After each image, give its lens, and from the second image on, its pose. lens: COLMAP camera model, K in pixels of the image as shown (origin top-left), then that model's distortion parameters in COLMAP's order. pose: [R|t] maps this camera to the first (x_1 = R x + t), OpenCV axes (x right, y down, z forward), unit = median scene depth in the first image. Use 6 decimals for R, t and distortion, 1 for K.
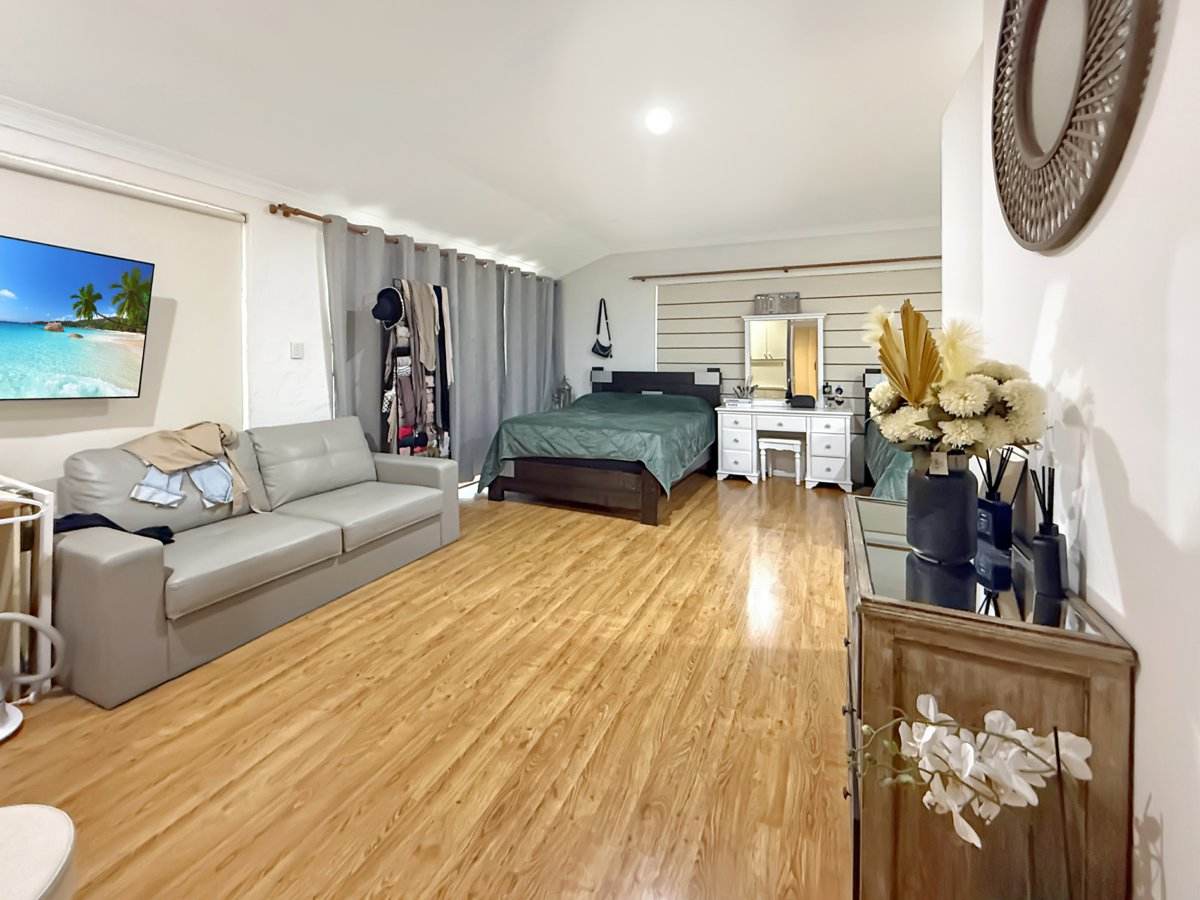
lens RADIAL K [[507.5, 0, 592.4], [0, 507.5, 446.5], [0, 0, 1]] dist [0.001338, 0.000322]
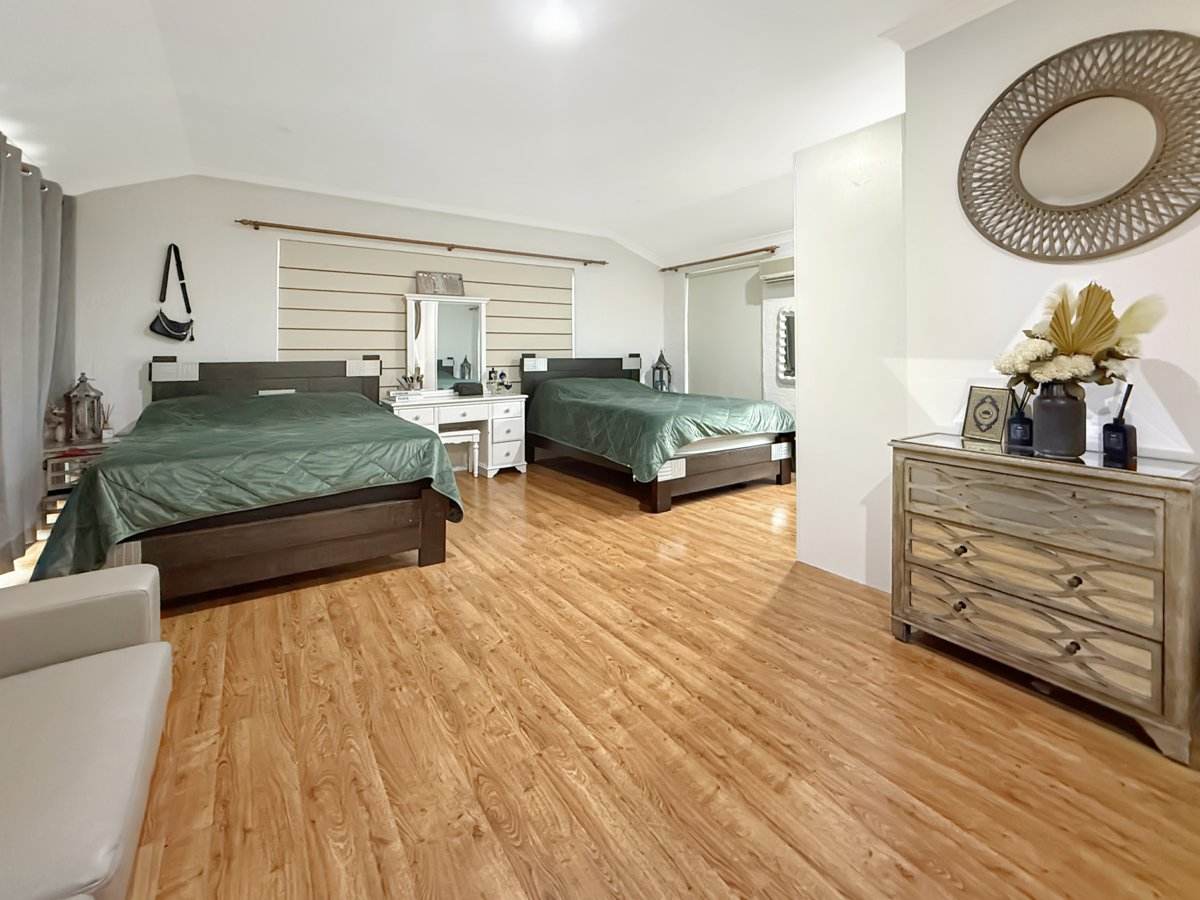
lens RADIAL K [[514.5, 0, 598.2], [0, 514.5, 409.4], [0, 0, 1]] dist [-0.000556, -0.000380]
pose [[0.519254, -0.096272, 0.849180, -0.301968], [0.150813, 0.988363, 0.019833, -0.035761], [-0.841208, 0.117769, 0.527730, 0.313964]]
